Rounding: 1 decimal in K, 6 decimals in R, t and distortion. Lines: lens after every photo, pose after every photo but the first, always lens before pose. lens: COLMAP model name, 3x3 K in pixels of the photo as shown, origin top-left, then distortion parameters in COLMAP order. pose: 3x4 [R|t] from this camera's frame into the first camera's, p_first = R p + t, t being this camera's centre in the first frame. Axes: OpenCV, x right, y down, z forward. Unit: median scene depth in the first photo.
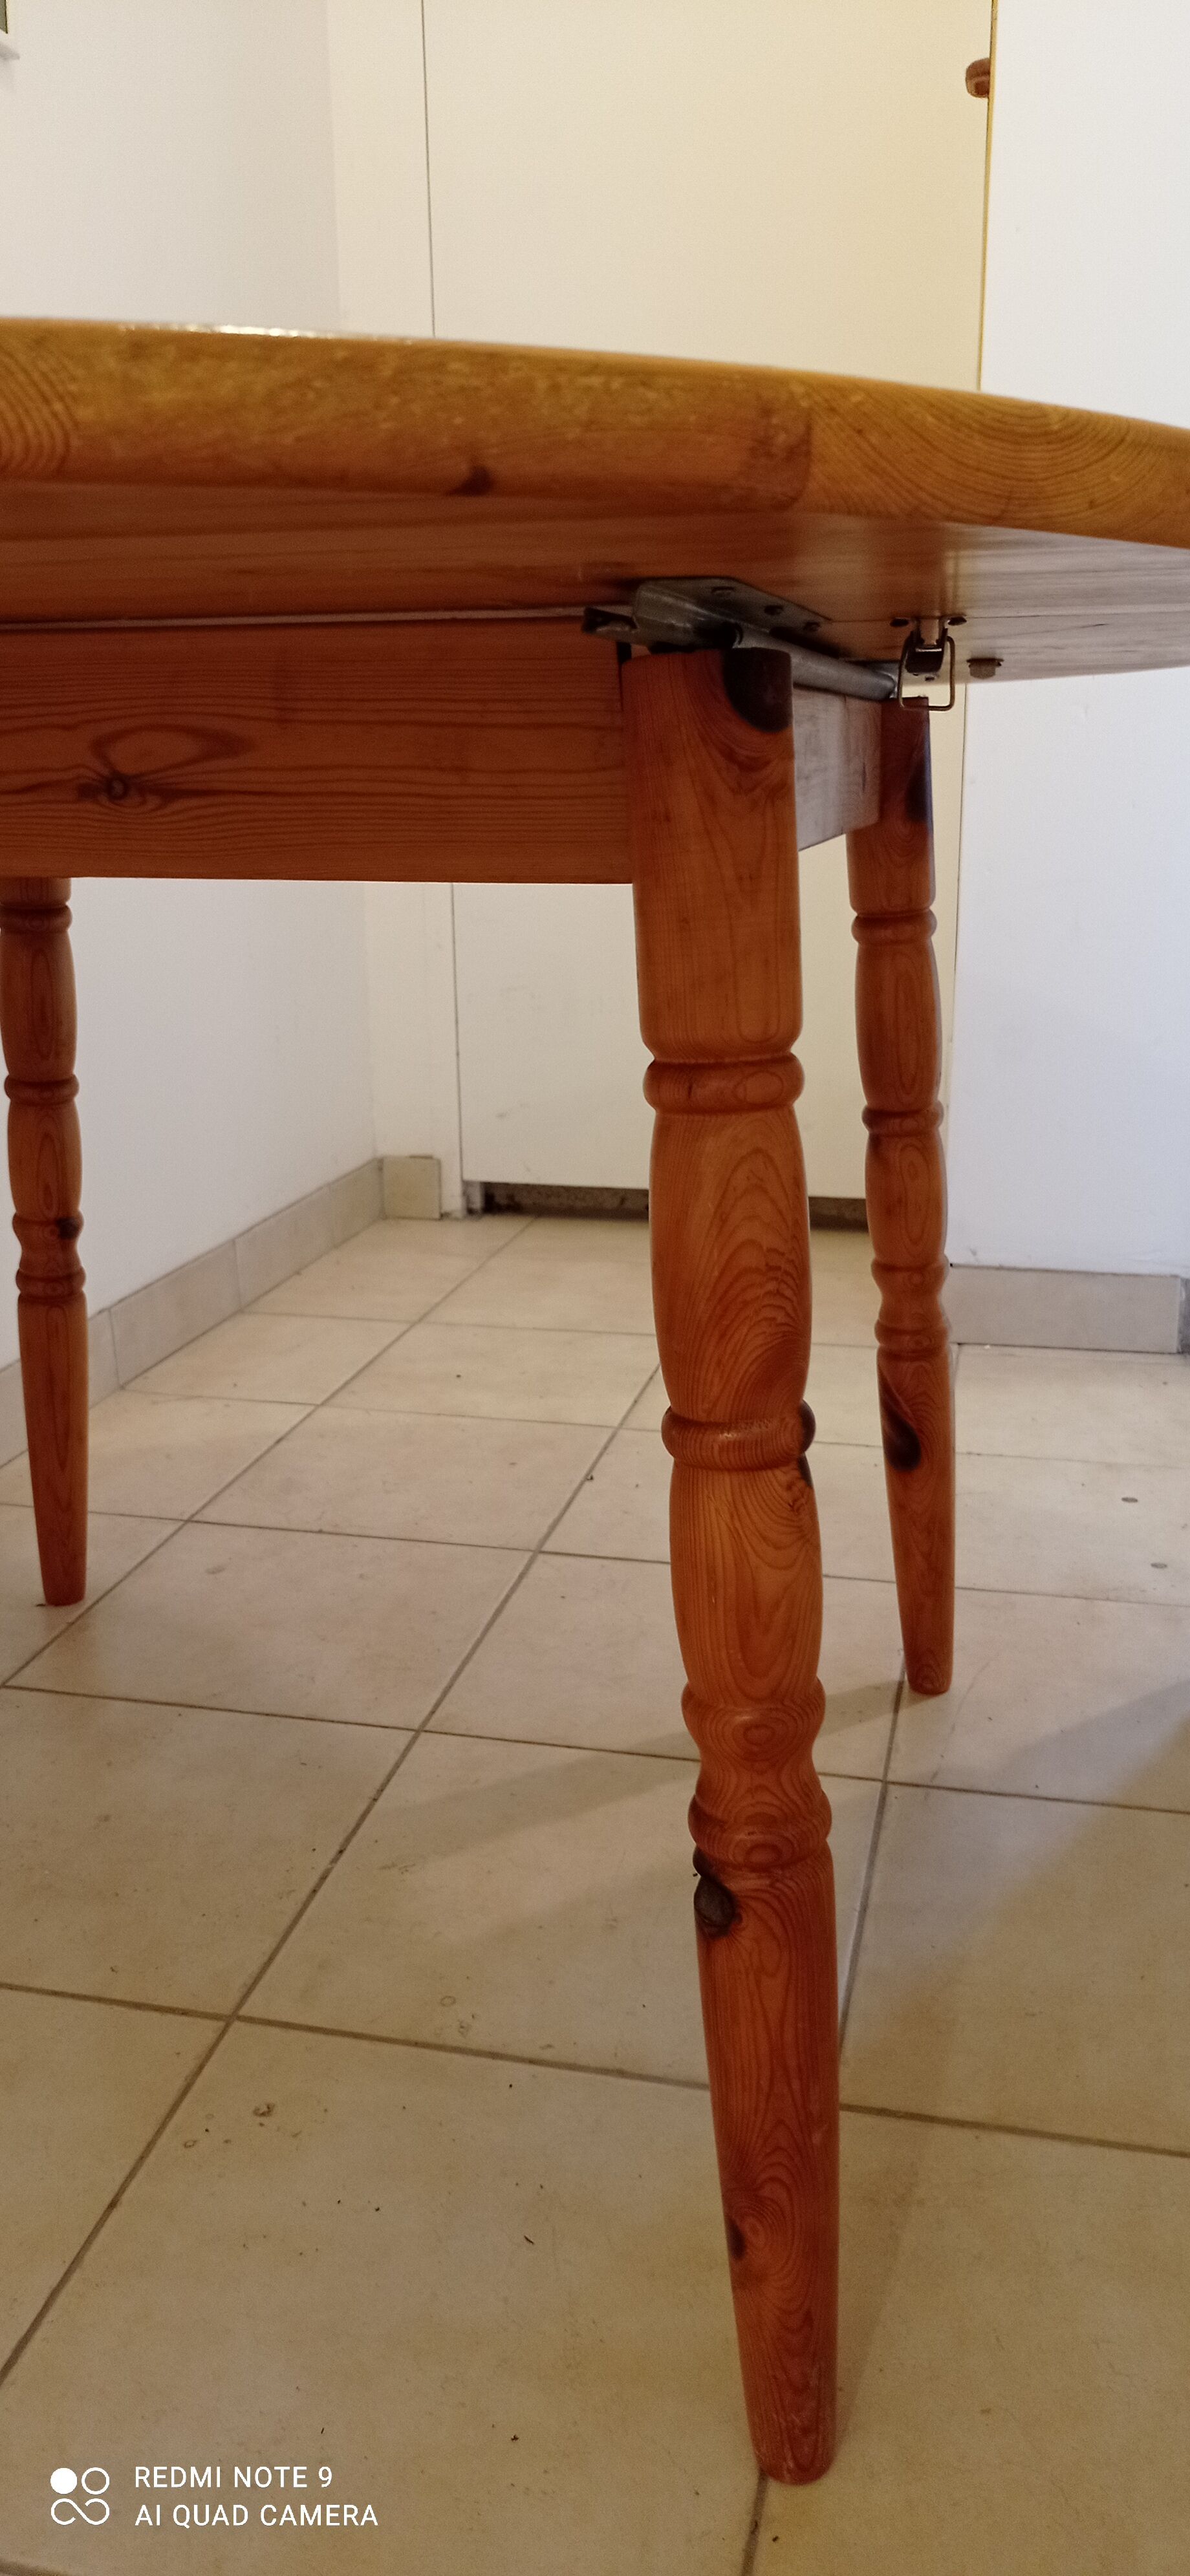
lens RADIAL K [[1896.5, 0, 604.9], [0, 1896.5, 1289.4], [0, 0, 1]] dist [0.002168, -0.002754]
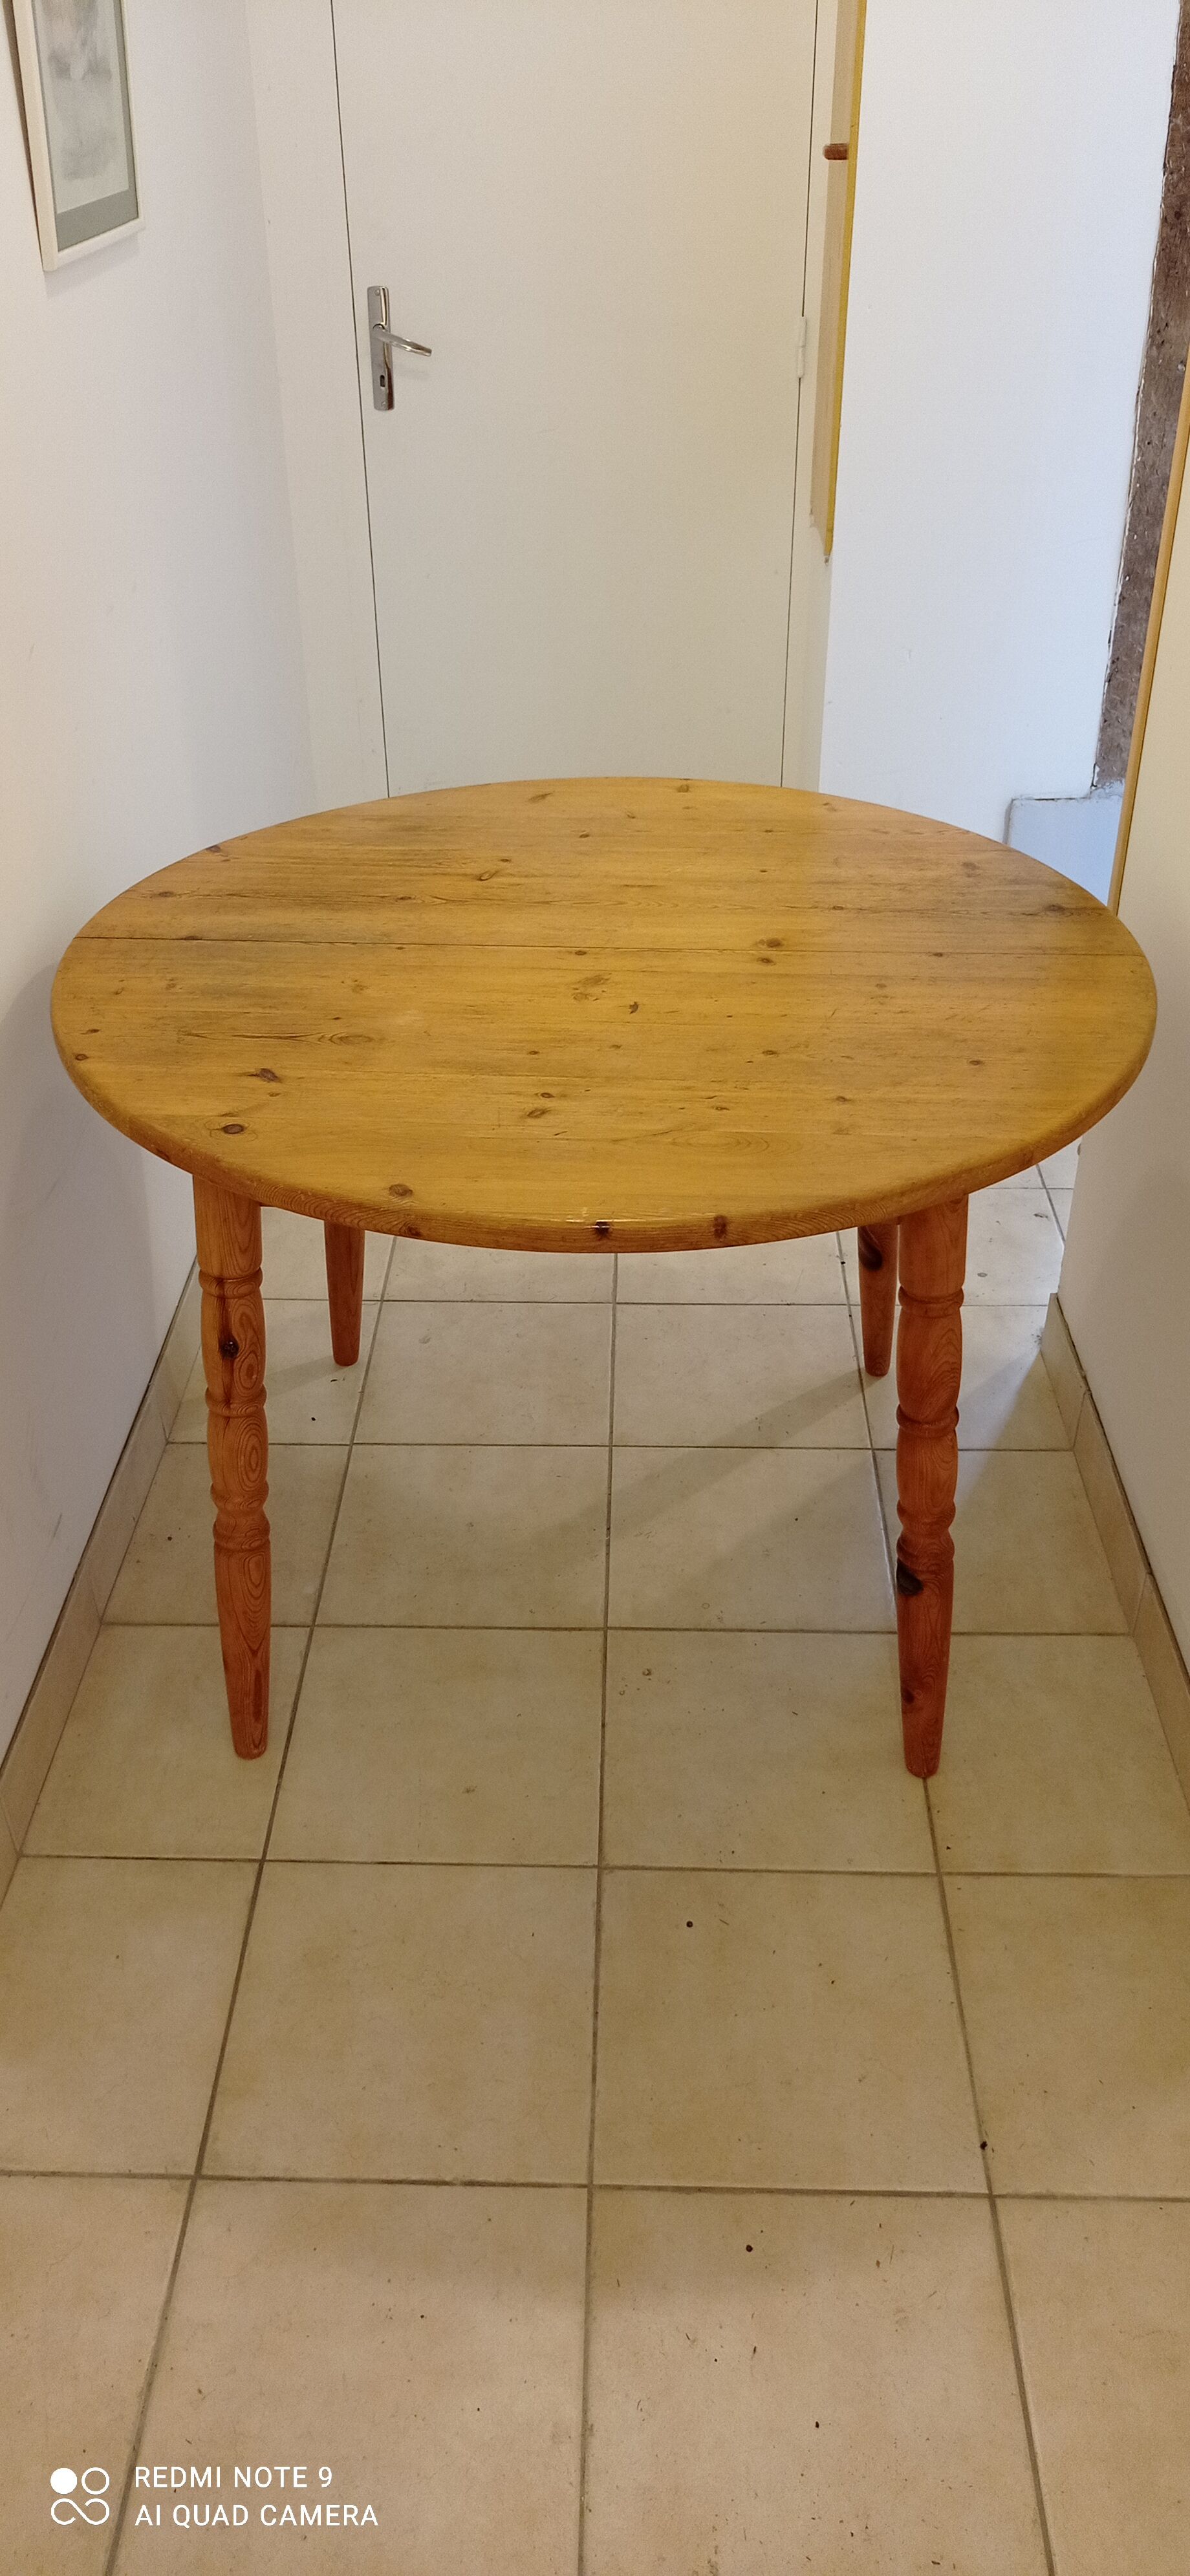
lens RADIAL K [[1896.5, 0, 604.9], [0, 1896.5, 1289.4], [0, 0, 1]] dist [0.002168, -0.002754]
pose [[0.978613, -0.107463, 0.175411, -0.514112], [0.047865, 0.948250, 0.313896, -0.596117], [-0.200066, -0.298786, 0.933113, -0.782391]]
